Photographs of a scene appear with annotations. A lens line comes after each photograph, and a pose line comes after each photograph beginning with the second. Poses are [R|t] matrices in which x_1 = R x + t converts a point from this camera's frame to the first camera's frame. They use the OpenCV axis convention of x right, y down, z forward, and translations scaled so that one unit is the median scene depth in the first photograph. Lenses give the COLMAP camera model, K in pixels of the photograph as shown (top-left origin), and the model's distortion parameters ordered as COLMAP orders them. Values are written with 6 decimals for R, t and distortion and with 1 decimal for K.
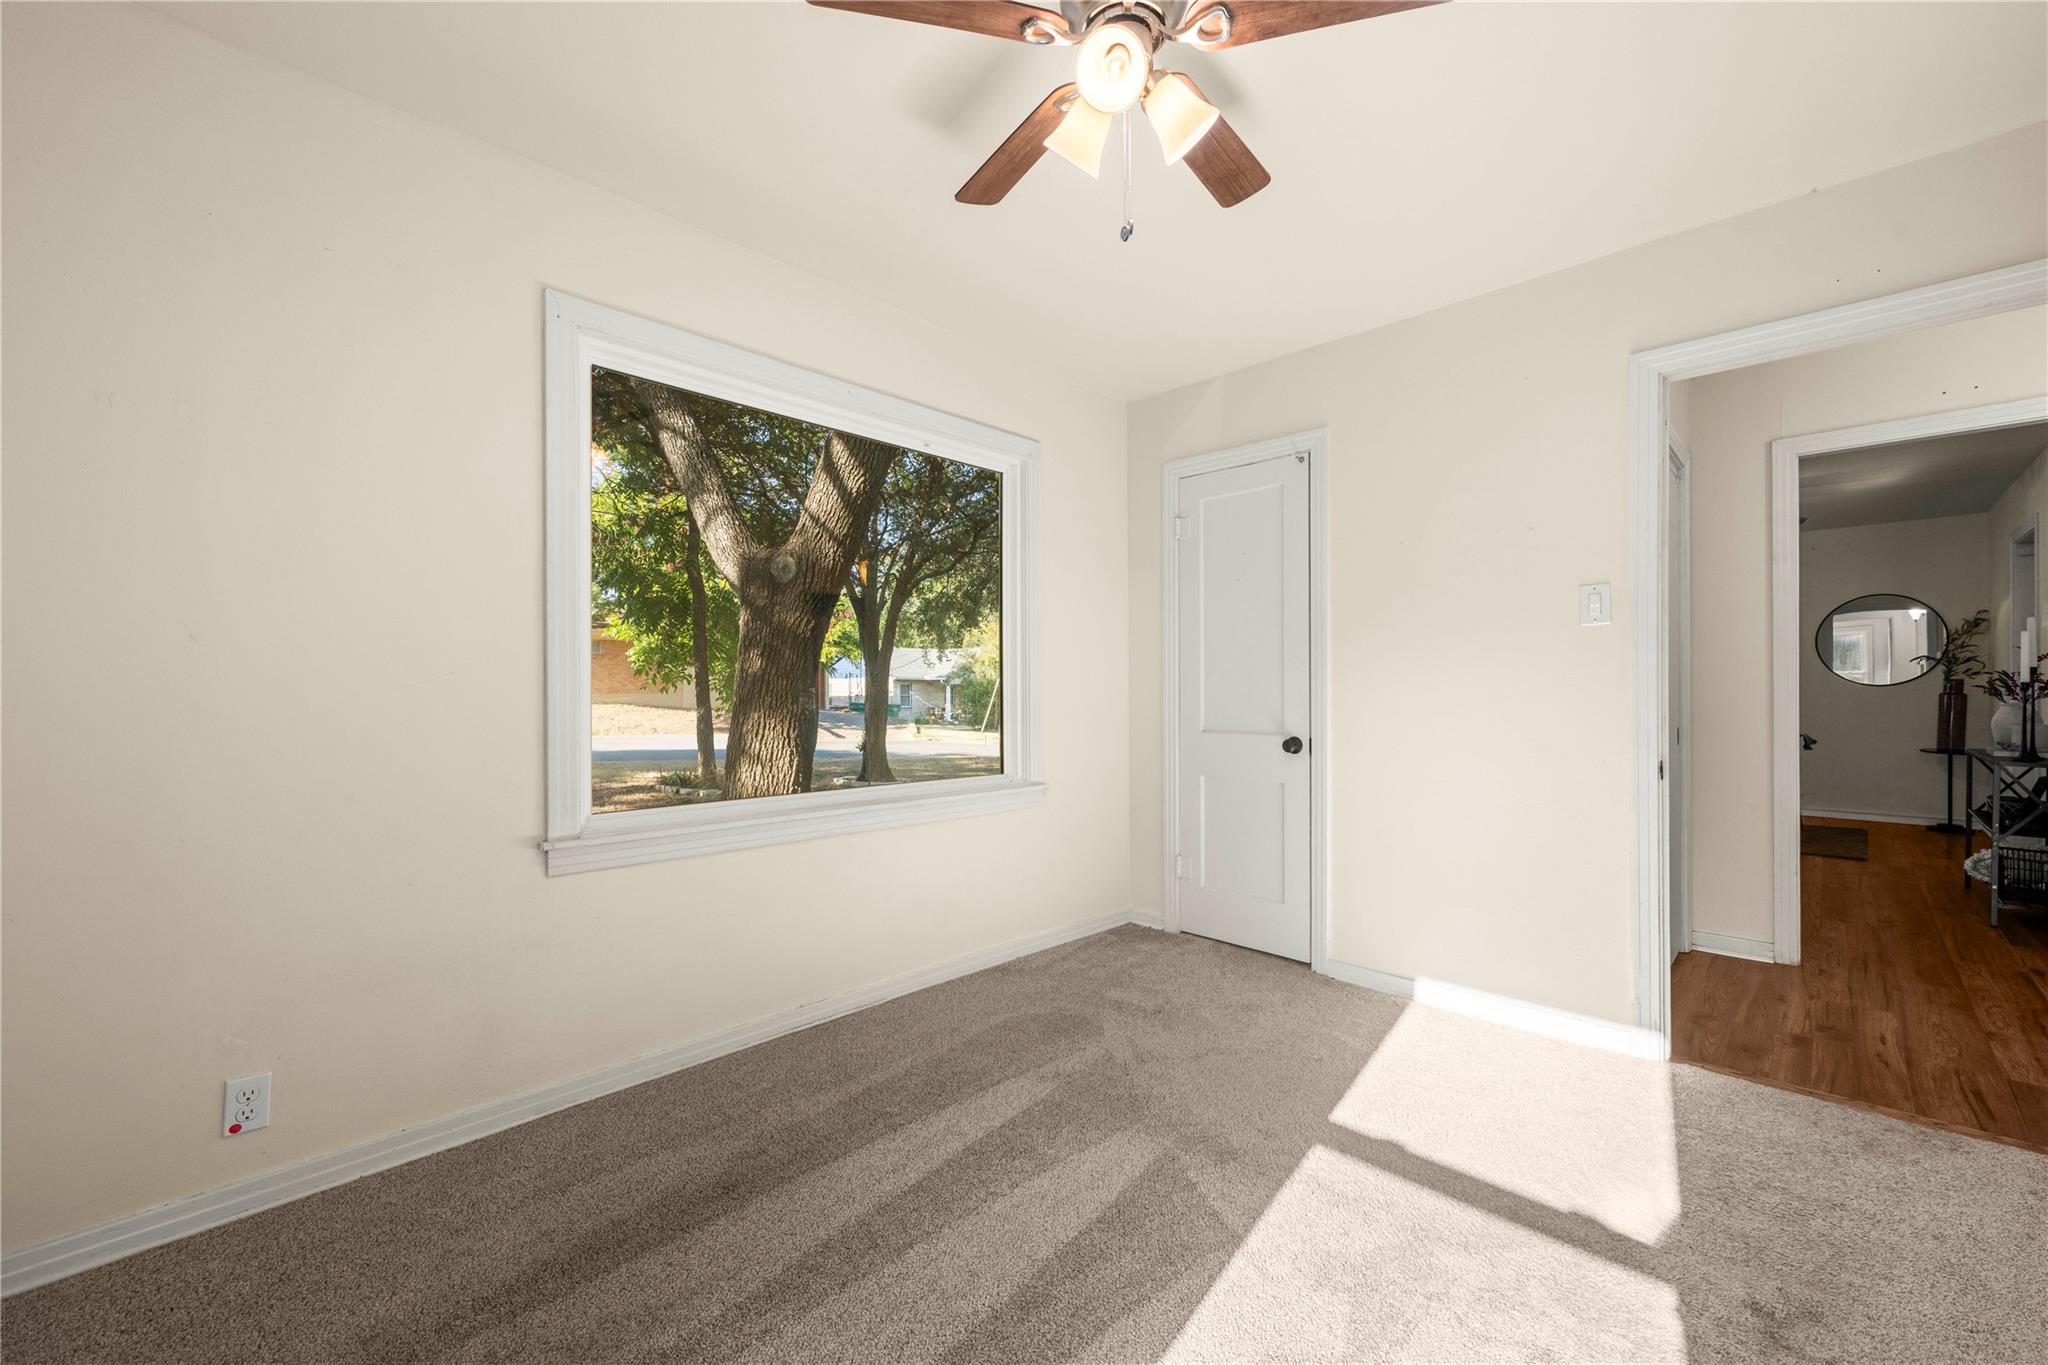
lens RADIAL K [[811.8, 0, 1031.9], [0, 811.8, 692.9], [0, 0, 1]] dist [-0.000390, -0.000064]
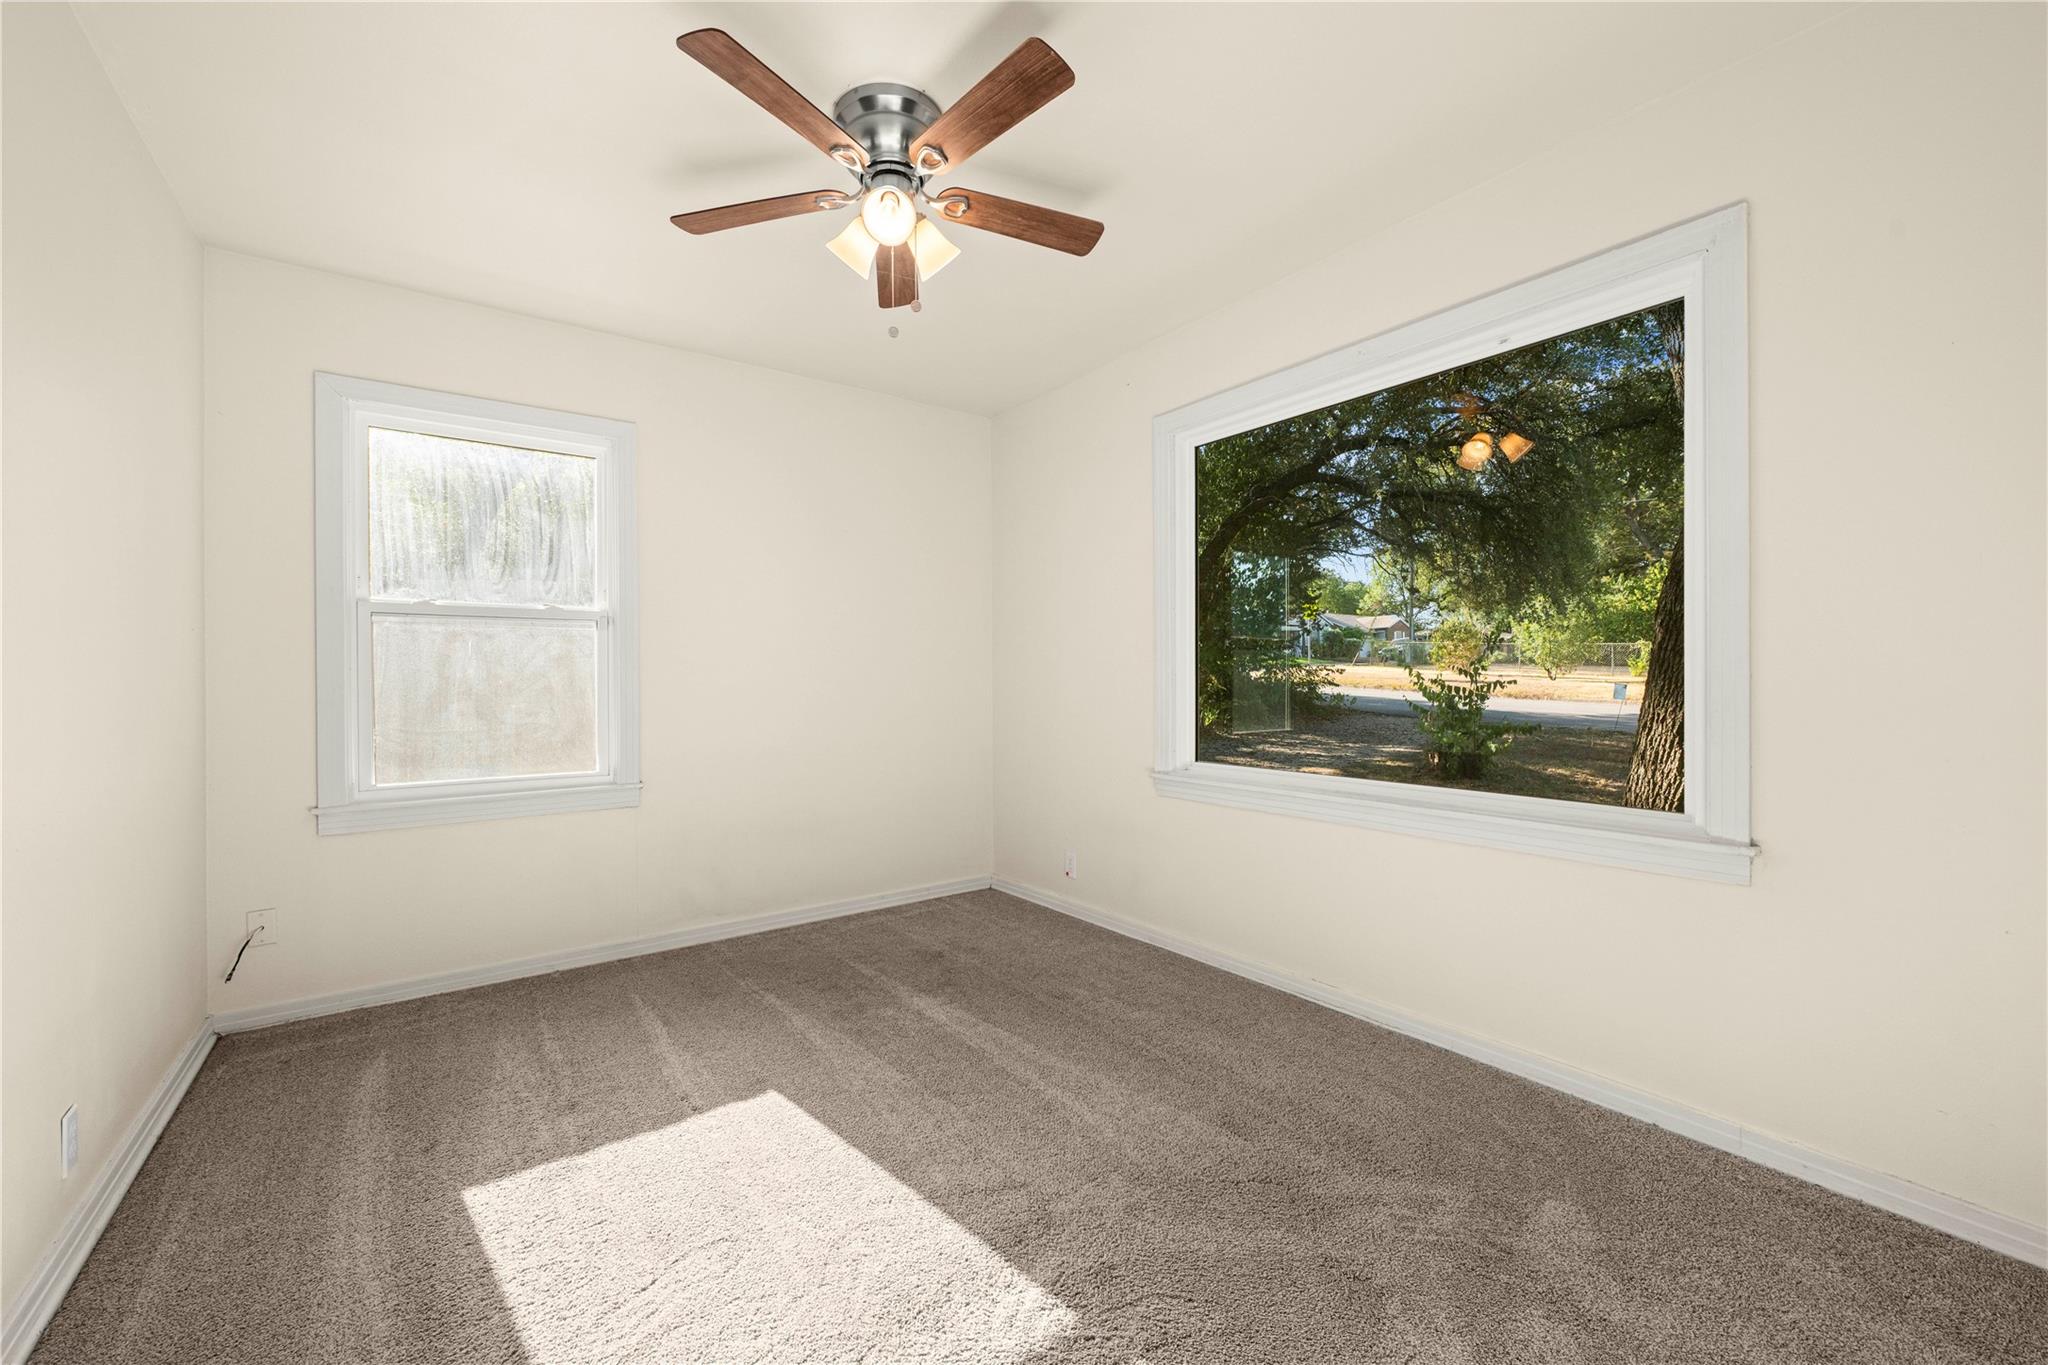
lens RADIAL K [[791.2, 0, 1024.0], [0, 791.2, 682.5], [0, 0, 1]] dist [0.001560, 0.000146]
pose [[-0.148994, 0.007059, -0.988813, 0.629778], [0.006693, 0.999959, 0.006130, -0.000970], [0.988815, -0.005705, -0.149035, 0.648020]]
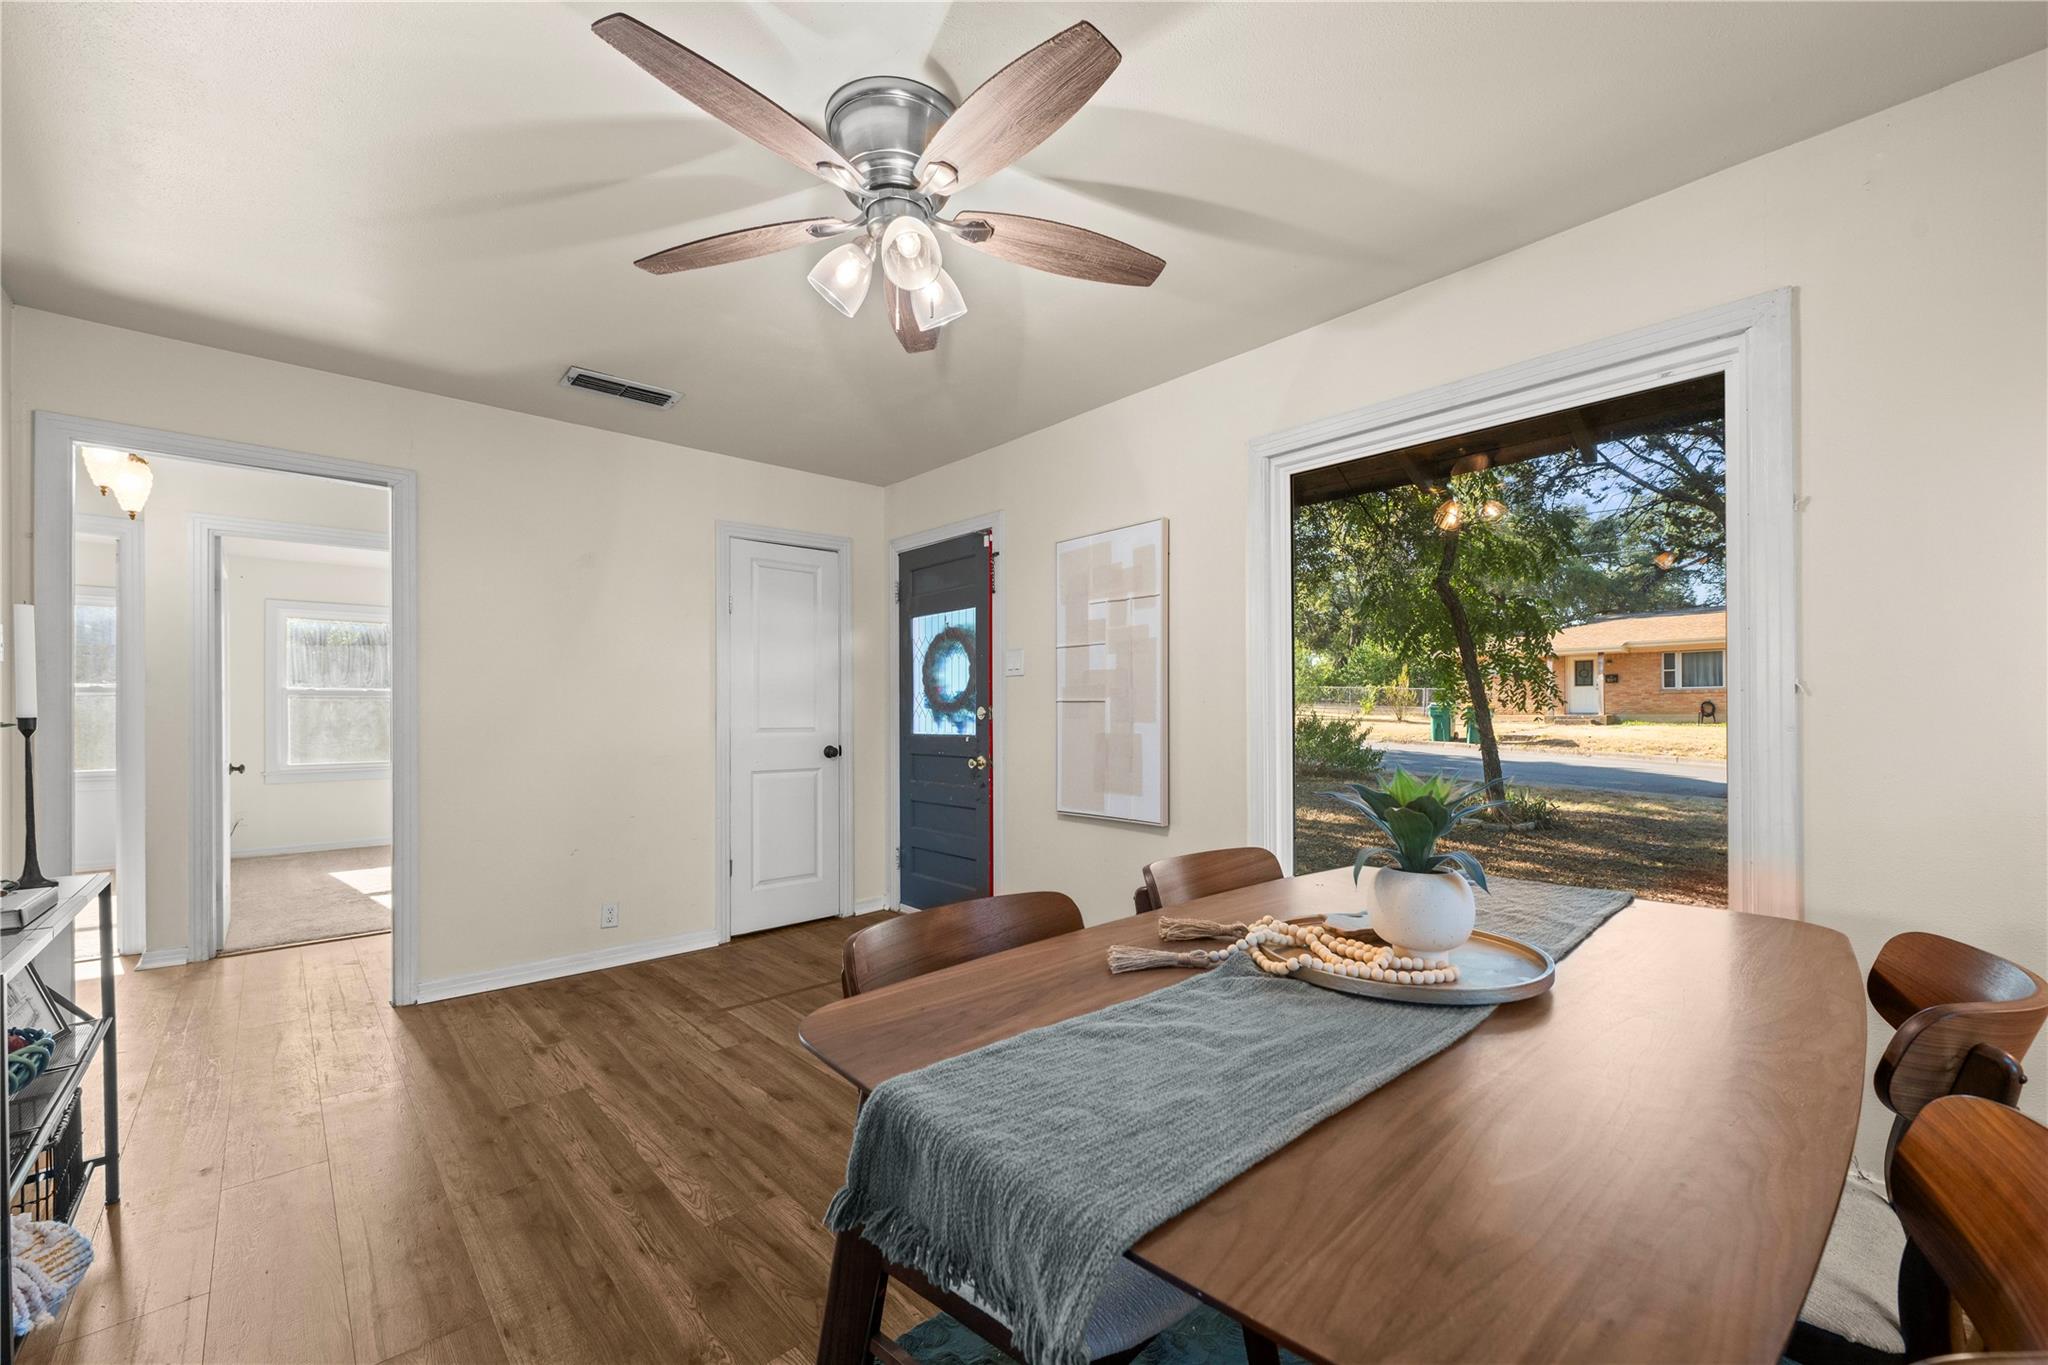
lens RADIAL K [[826.6, 0, 1027.4], [0, 826.6, 713.1], [0, 0, 1]] dist [0.001363, 0.000050]
pose [[-0.048901, -0.001234, -0.998803, 1.986578], [0.004389, 0.999989, -0.001451, -0.014139], [0.998794, -0.004455, -0.048895, 1.890699]]
